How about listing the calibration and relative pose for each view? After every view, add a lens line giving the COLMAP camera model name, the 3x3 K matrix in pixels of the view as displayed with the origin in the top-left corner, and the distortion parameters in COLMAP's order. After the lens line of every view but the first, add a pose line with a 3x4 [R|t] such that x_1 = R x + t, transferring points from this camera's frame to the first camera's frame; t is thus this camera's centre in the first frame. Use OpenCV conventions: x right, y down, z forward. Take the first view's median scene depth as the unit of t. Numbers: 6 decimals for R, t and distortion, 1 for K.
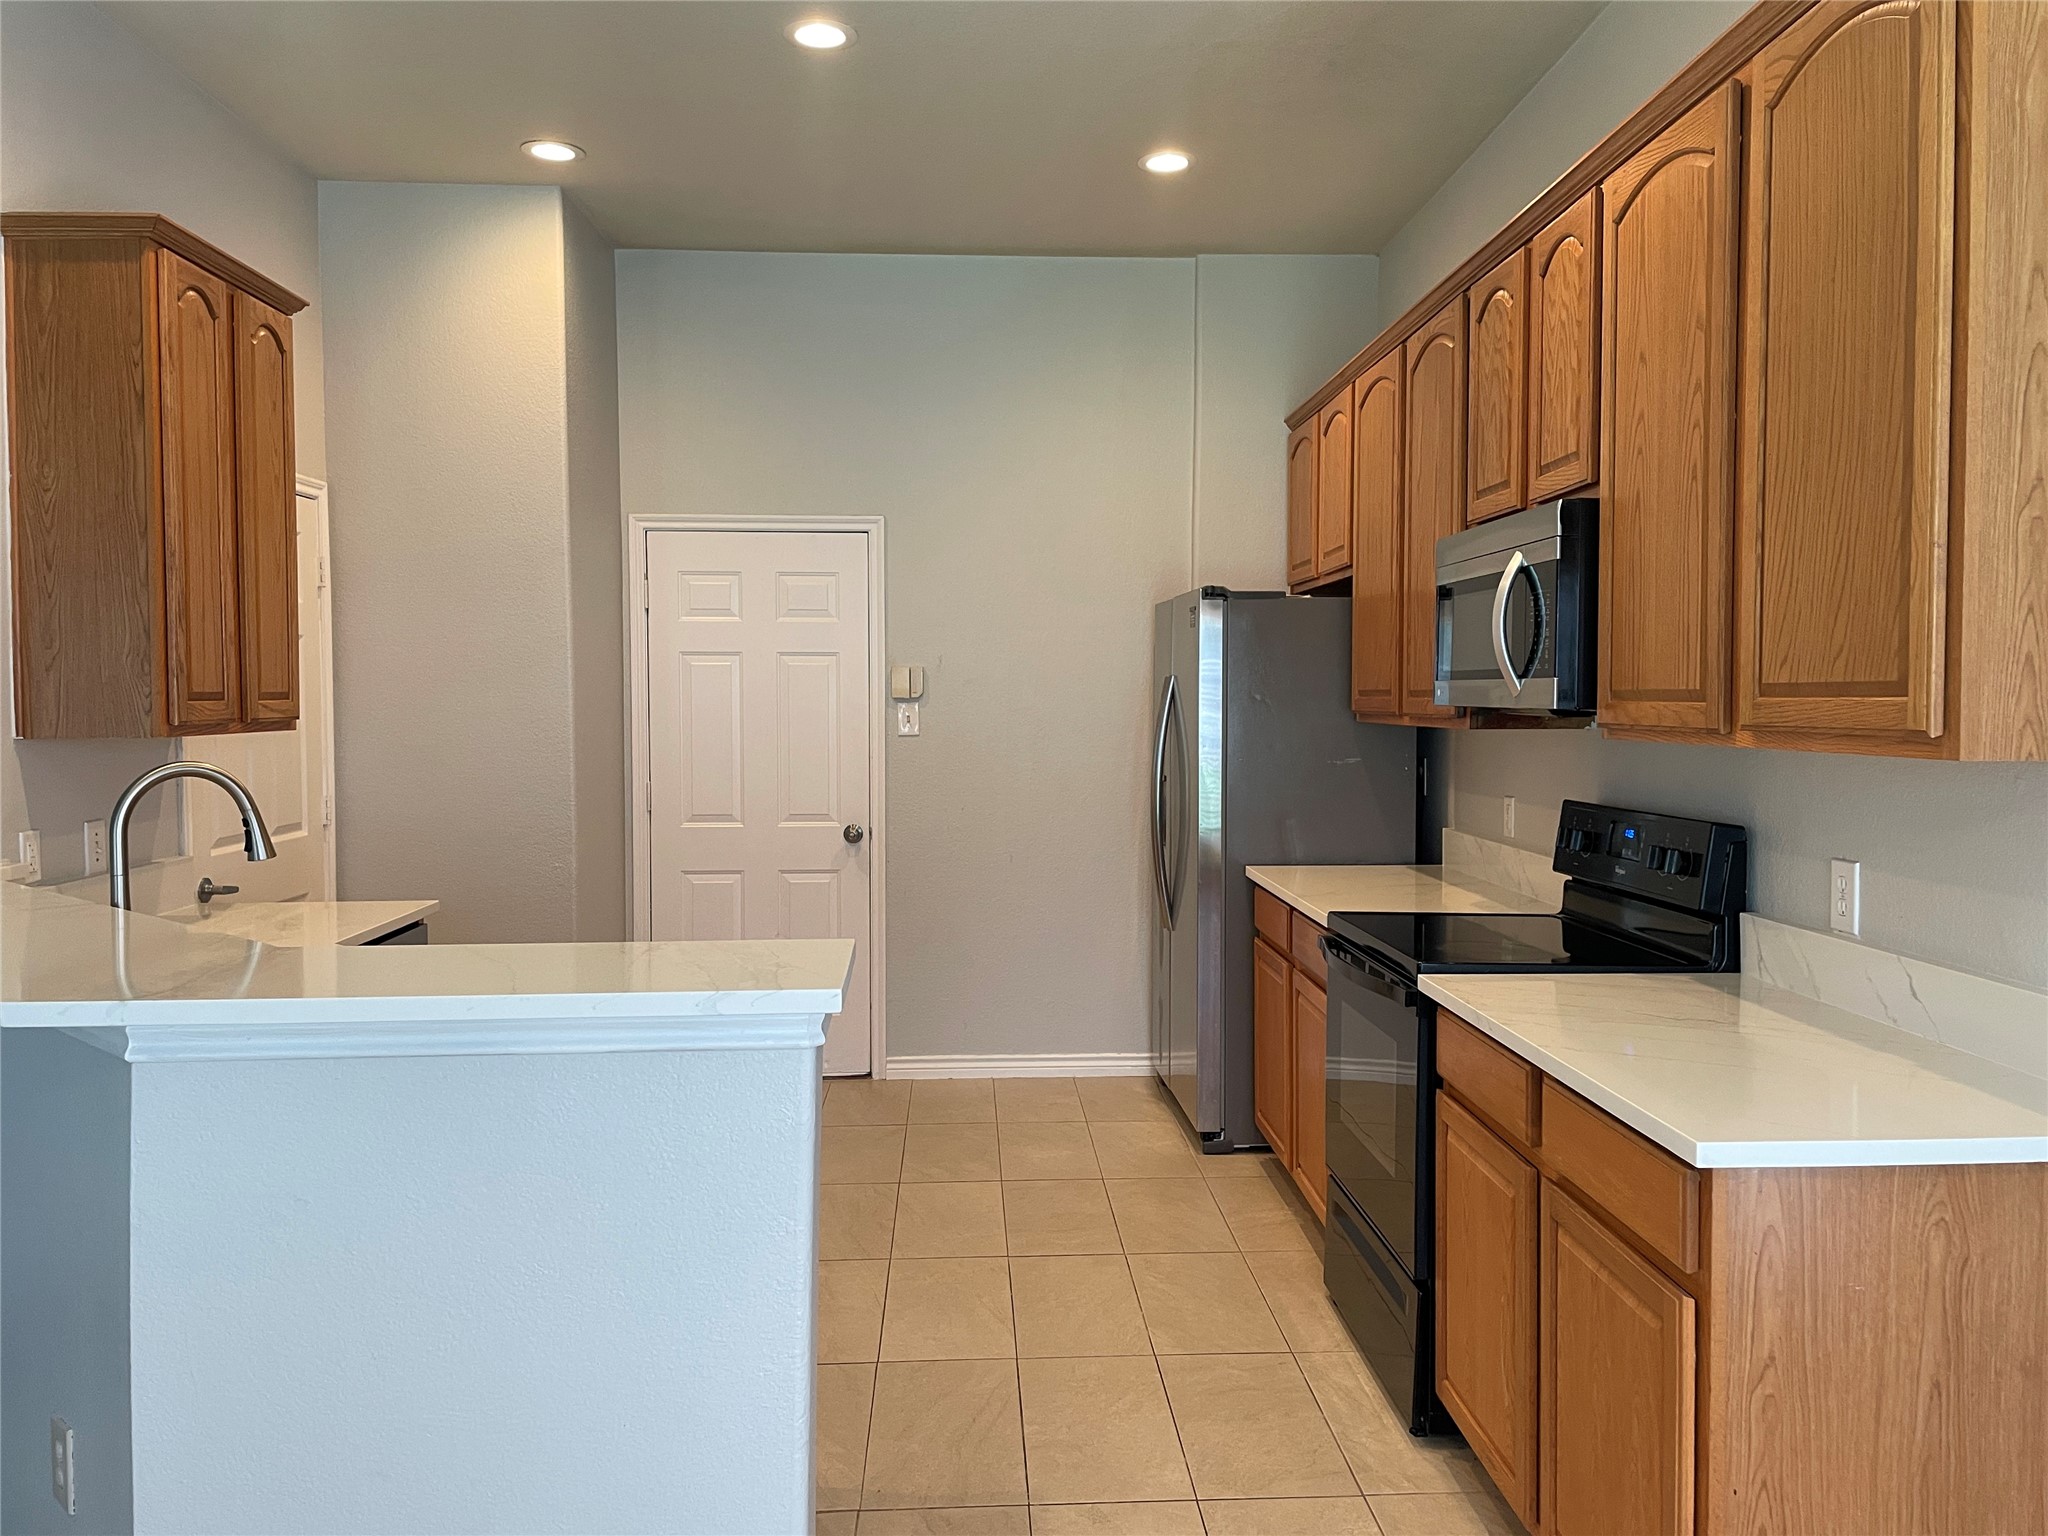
lens RADIAL K [[1539.0, 0, 1026.3], [0, 1539.0, 761.3], [0, 0, 1]] dist [0.095291, -0.119171]
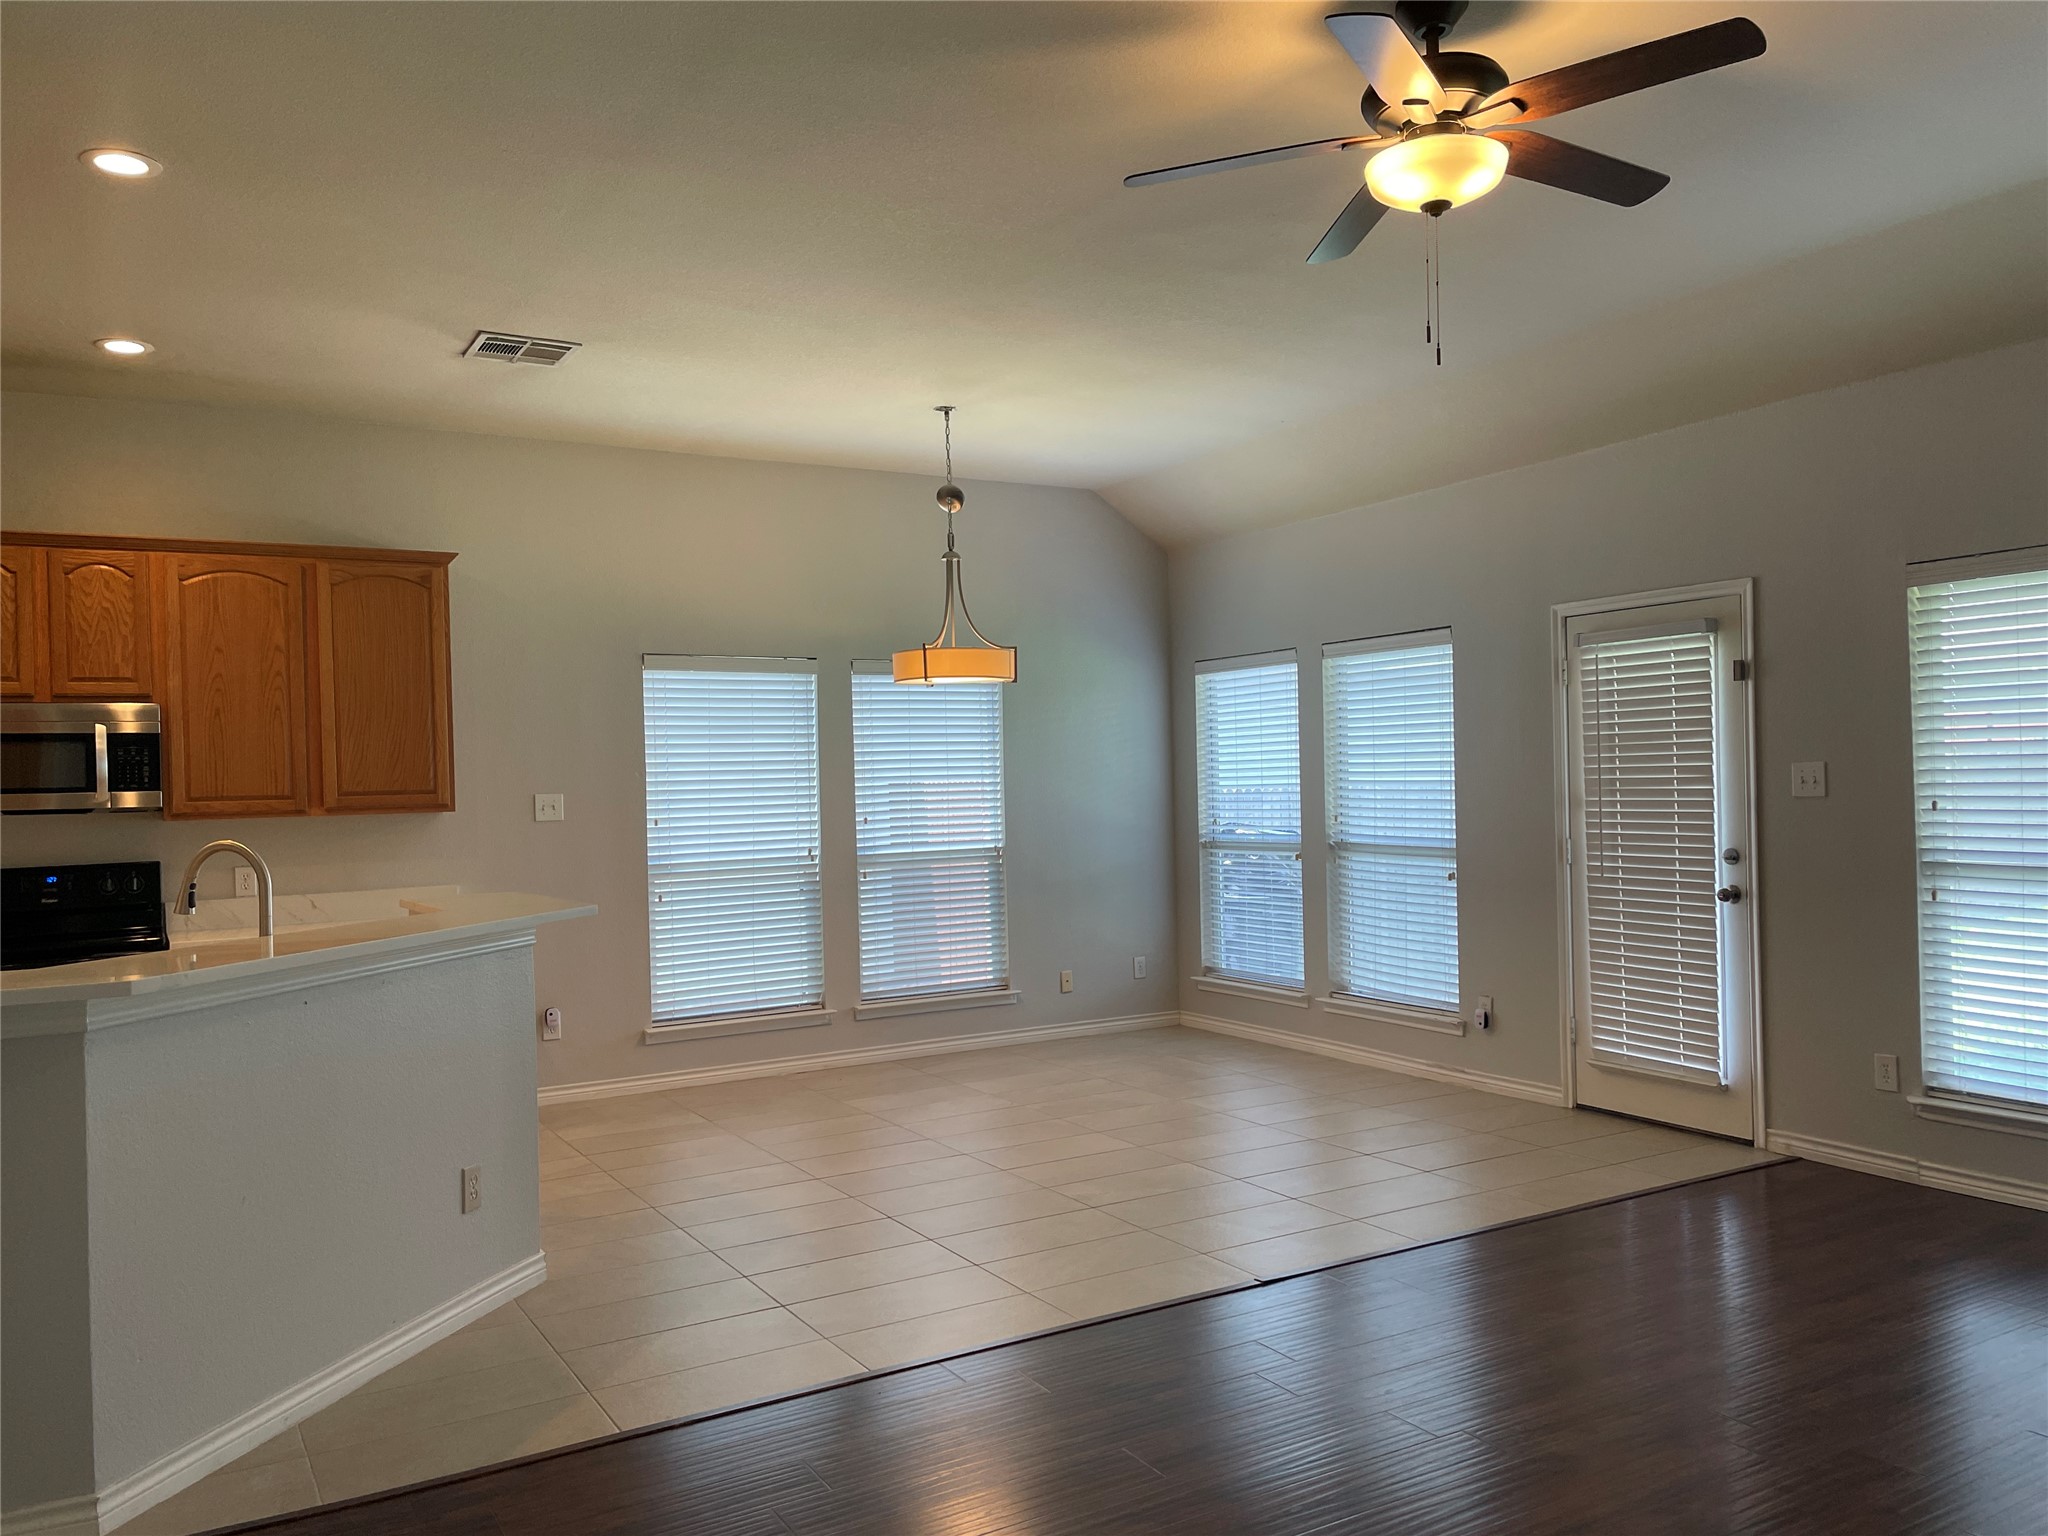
lens RADIAL K [[1539.0, 0, 1031.6], [0, 1539.0, 783.5], [0, 0, 1]] dist [0.095291, -0.119171]
pose [[-0.468715, 0.013259, 0.883250, -1.745555], [0.063749, 0.997788, 0.018851, -0.026231], [-0.881046, 0.065142, -0.468523, 0.838584]]
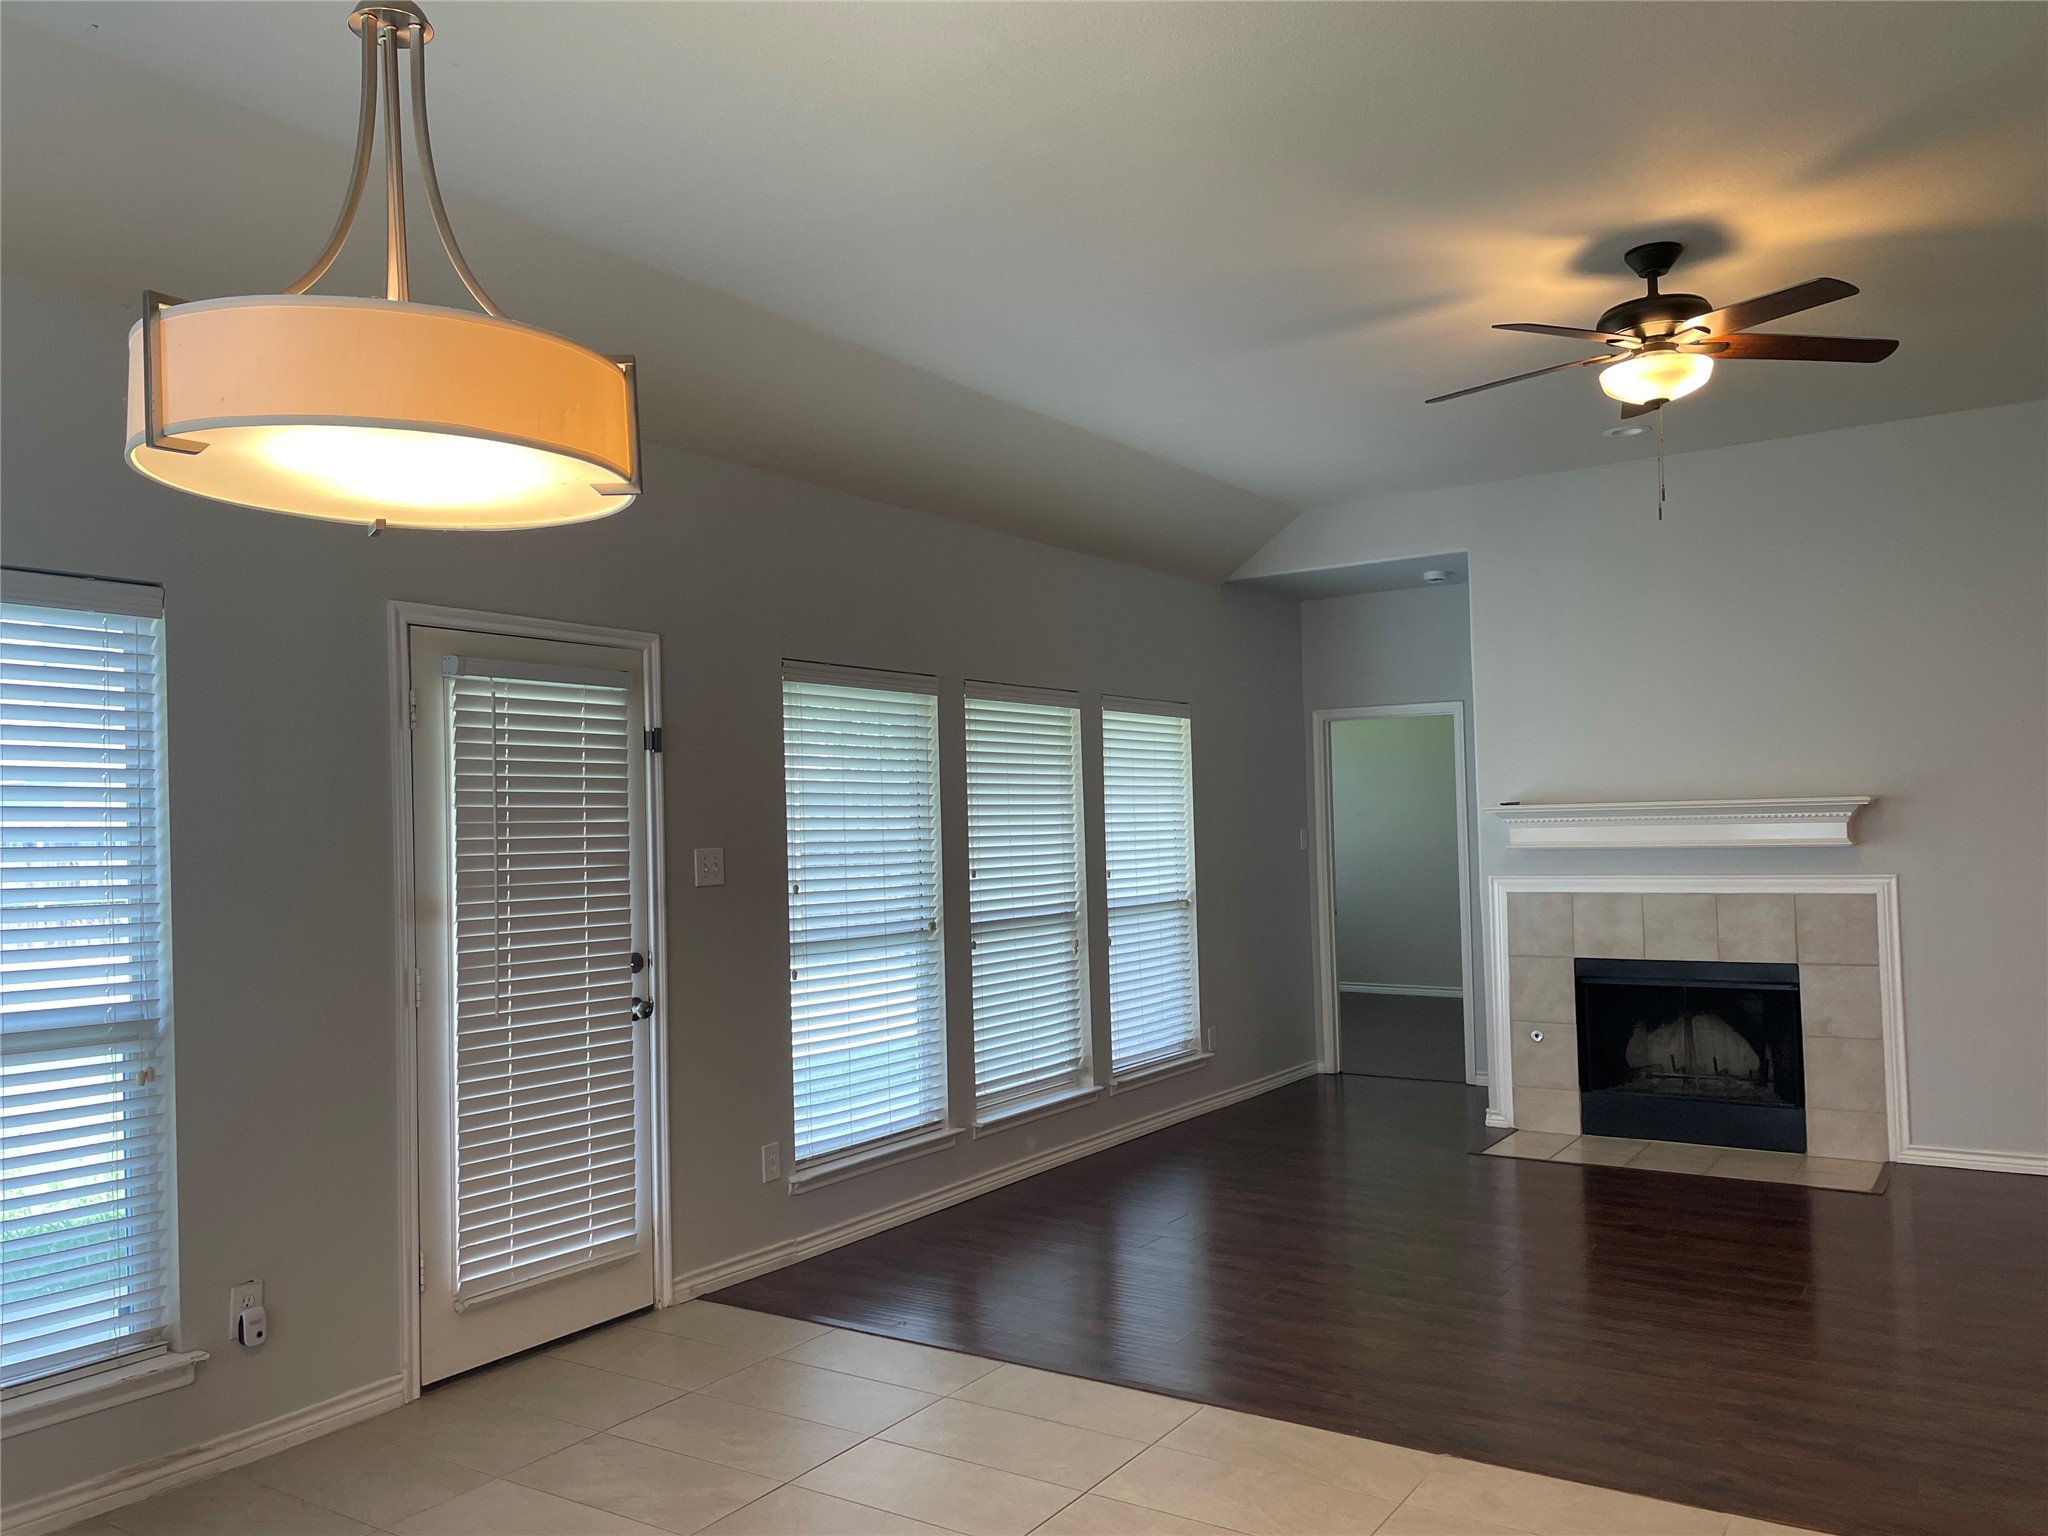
lens RADIAL K [[1539.0, 0, 1025.2], [0, 1539.0, 788.5], [0, 0, 1]] dist [0.095291, -0.119171]
pose [[-0.585617, -0.005150, -0.810572, 0.354651], [-0.007379, 0.999972, -0.001022, -0.024368], [0.810554, 0.005383, -0.585639, 0.470973]]
